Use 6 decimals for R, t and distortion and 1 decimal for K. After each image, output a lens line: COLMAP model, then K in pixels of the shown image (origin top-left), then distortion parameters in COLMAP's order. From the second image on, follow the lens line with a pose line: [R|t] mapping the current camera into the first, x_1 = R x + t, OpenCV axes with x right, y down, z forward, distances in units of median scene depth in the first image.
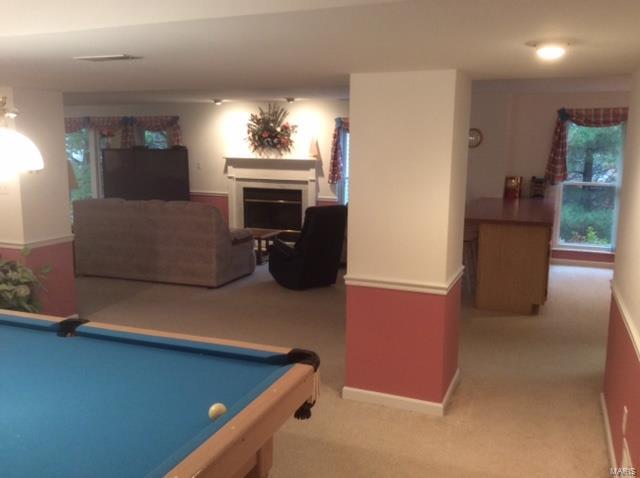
lens RADIAL K [[591.5, 0, 320.0], [0, 591.5, 239.0], [0, 0, 1]] dist [0.163280, -0.326211]
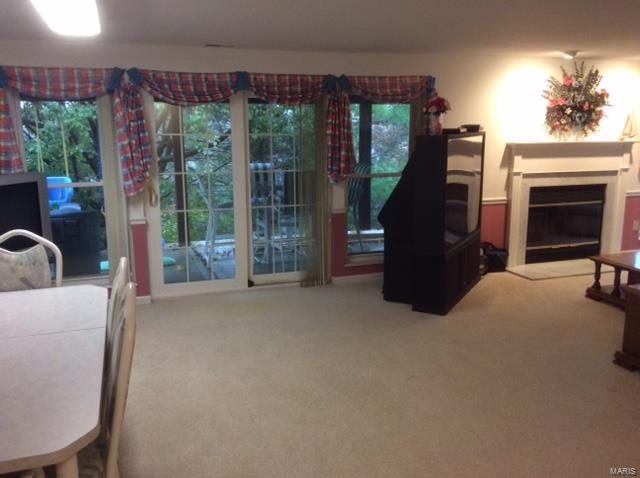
lens RADIAL K [[591.5, 0, 320.0], [0, 591.5, 239.0], [0, 0, 1]] dist [0.163280, -0.326211]
pose [[0.747533, -0.145984, 0.647984, -0.769383], [0.105338, 0.989259, 0.101348, -0.126084], [-0.655819, -0.007503, 0.754881, 0.667229]]
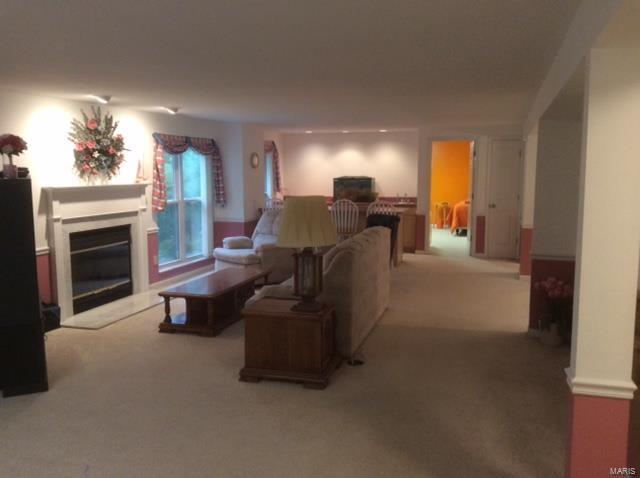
lens RADIAL K [[591.5, 0, 320.0], [0, 591.5, 239.0], [0, 0, 1]] dist [0.163280, -0.326211]
pose [[-0.082858, -0.138561, 0.986882, -0.800110], [0.138023, 0.979147, 0.149064, -0.143342], [-0.986957, 0.148564, -0.062005, 0.803795]]
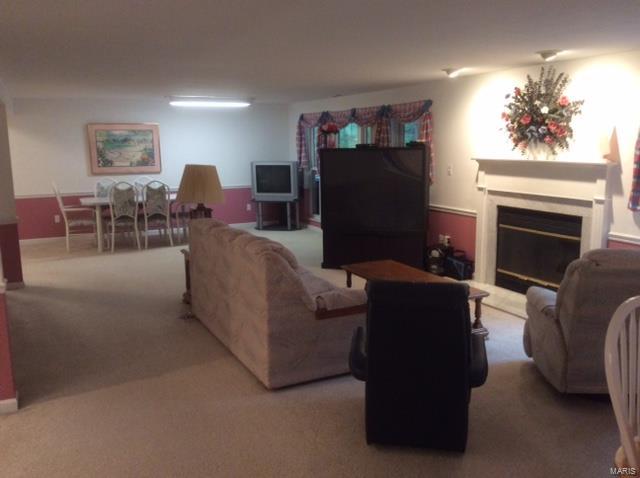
lens RADIAL K [[591.5, 0, 320.0], [0, 591.5, 239.0], [0, 0, 1]] dist [0.163280, -0.326211]
pose [[0.738894, 0.094819, -0.667117, 0.164964], [-0.084318, 0.995279, 0.048071, -0.067779], [0.668526, 0.020730, 0.743400, 0.411397]]
